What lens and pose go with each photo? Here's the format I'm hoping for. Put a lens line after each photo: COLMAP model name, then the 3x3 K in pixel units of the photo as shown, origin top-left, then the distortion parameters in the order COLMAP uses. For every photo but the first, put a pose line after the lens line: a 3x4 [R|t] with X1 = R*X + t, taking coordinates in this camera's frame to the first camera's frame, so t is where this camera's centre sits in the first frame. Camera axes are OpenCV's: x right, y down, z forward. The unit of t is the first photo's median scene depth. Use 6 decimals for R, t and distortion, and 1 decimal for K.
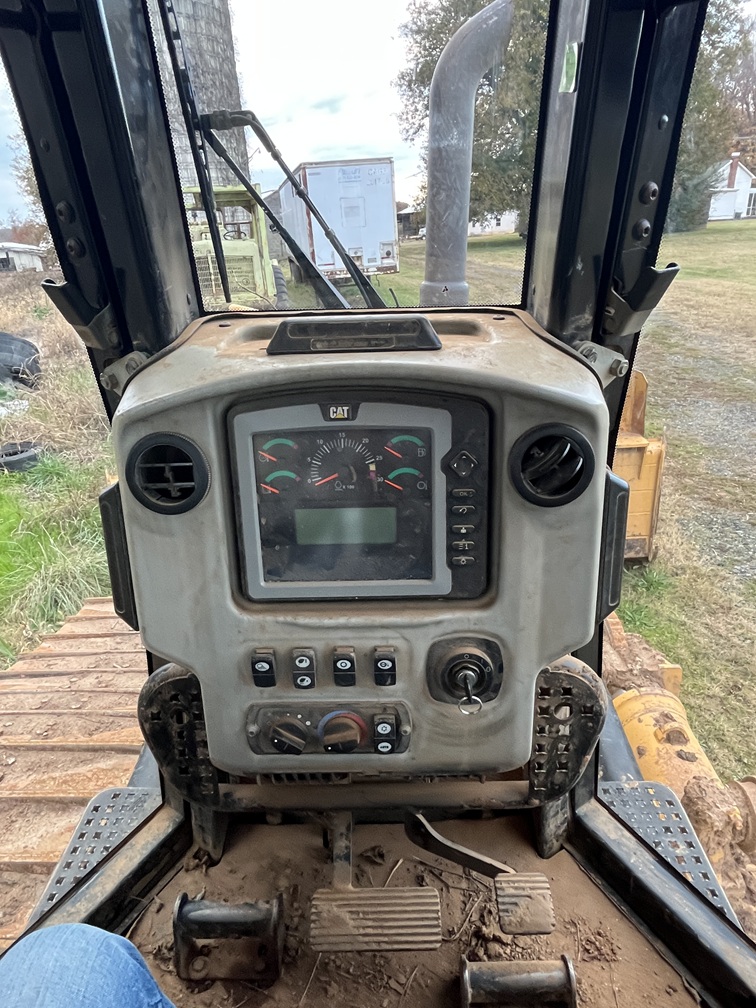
lens RADIAL K [[611.7, 0, 379.1], [0, 611.7, 498.3], [0, 0, 1]] dist [0.003416, -0.000490]
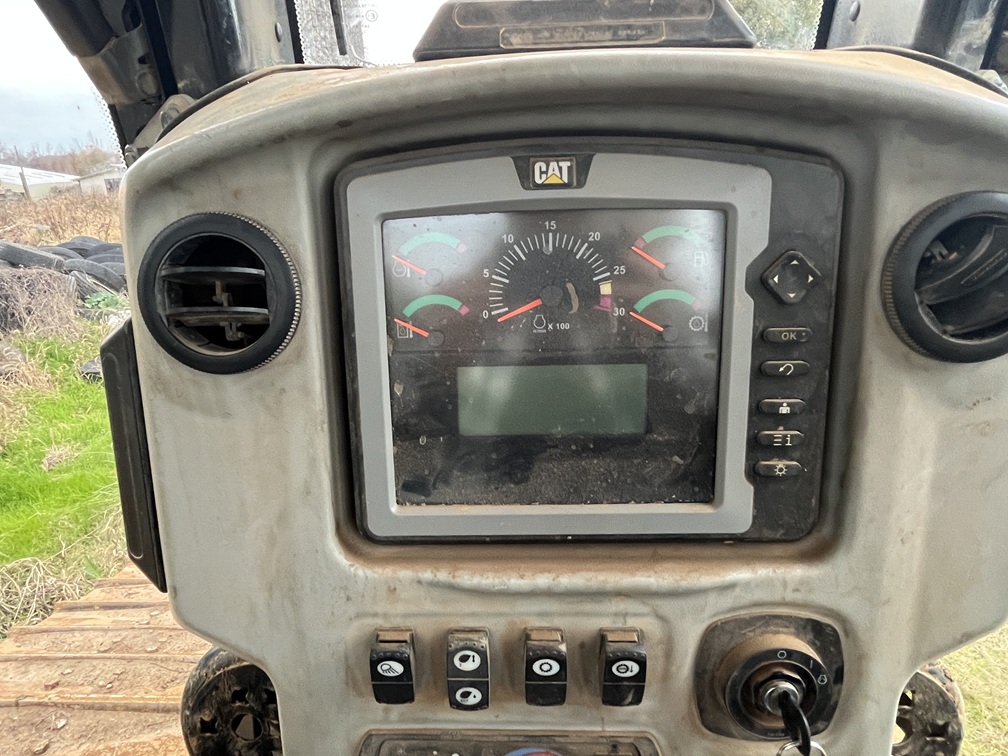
lens RADIAL K [[611.7, 0, 479.2], [0, 611.7, 370.9], [0, 0, 1]] dist [0.003416, -0.000490]
pose [[0.999773, 0.005679, -0.020528, -0.105008], [-0.007121, 0.997459, -0.070886, 0.056562], [0.020073, 0.071016, 0.997273, 0.456384]]
